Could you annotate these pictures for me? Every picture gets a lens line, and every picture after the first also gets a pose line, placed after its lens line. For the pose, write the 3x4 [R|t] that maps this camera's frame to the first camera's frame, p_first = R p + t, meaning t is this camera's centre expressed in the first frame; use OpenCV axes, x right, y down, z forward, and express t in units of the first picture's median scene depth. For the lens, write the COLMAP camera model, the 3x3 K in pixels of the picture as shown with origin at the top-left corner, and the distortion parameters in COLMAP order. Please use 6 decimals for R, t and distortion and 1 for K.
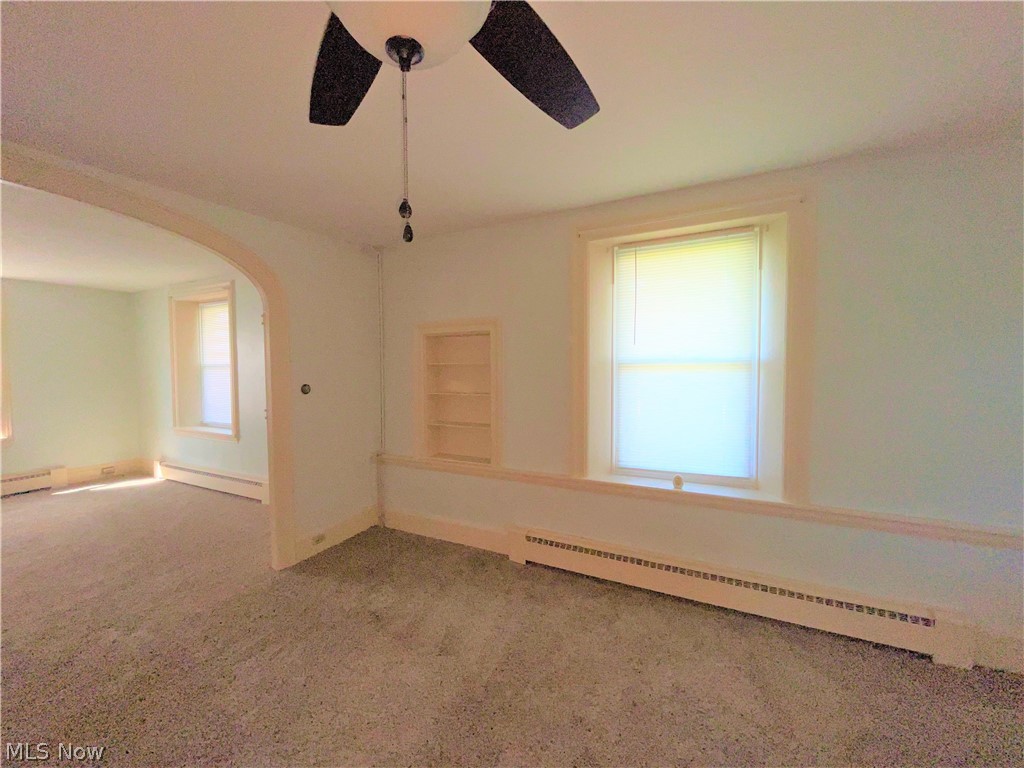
lens RADIAL K [[417.3, 0, 513.6], [0, 417.3, 387.6], [0, 0, 1]] dist [-0.000732, -0.000823]
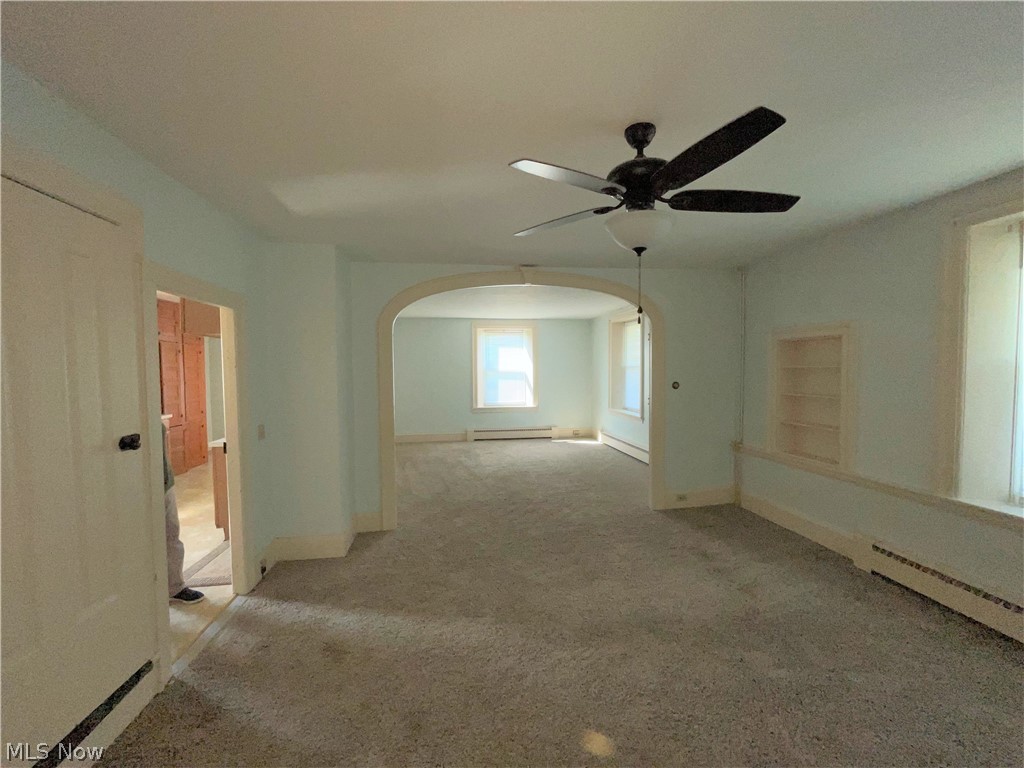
lens RADIAL K [[417.3, 0, 512.9], [0, 417.3, 383.7], [0, 0, 1]] dist [-0.000732, -0.000823]
pose [[0.588499, 0.023862, -0.808146, 0.287730], [-0.016652, 0.999710, 0.017392, -0.022461], [0.808327, 0.003222, 0.588725, -0.235533]]
